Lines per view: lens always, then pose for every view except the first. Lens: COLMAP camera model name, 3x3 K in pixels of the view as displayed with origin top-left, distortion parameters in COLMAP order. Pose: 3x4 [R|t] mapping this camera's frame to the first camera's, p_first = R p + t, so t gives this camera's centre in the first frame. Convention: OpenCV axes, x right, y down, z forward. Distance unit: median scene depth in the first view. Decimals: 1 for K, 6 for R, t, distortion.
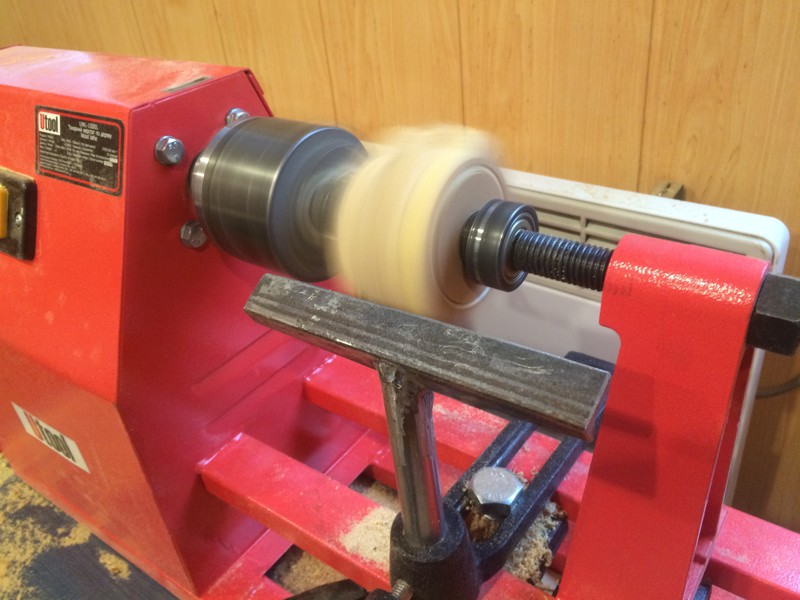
lens RADIAL K [[745.4, 0, 398.4], [0, 745.4, 283.5], [0, 0, 1]] dist [0.074376, -0.146925]
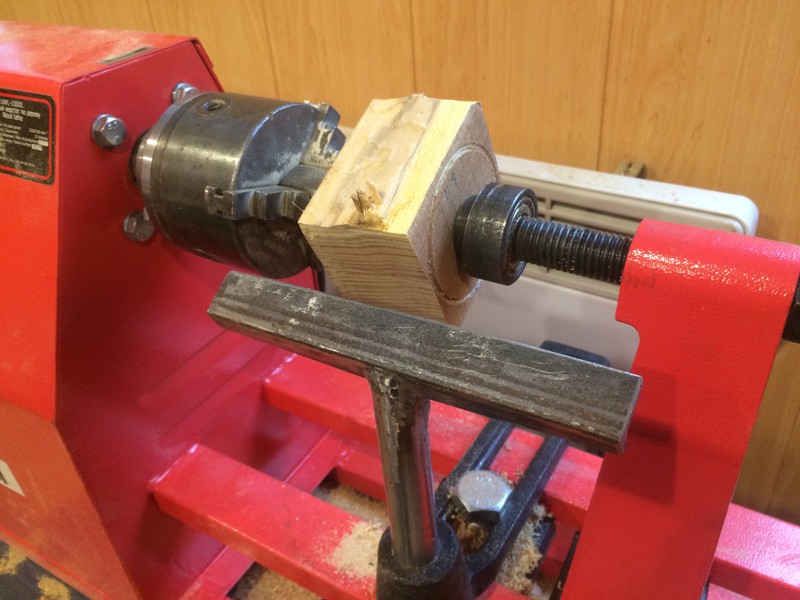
lens RADIAL K [[745.4, 0, 398.4], [0, 745.4, 283.5], [0, 0, 1]] dist [0.074376, -0.146925]
pose [[0.995261, -0.027221, 0.093347, -0.052613], [0.024993, 0.999376, 0.024956, -0.012855], [-0.093968, -0.022504, 0.995321, 0.088617]]
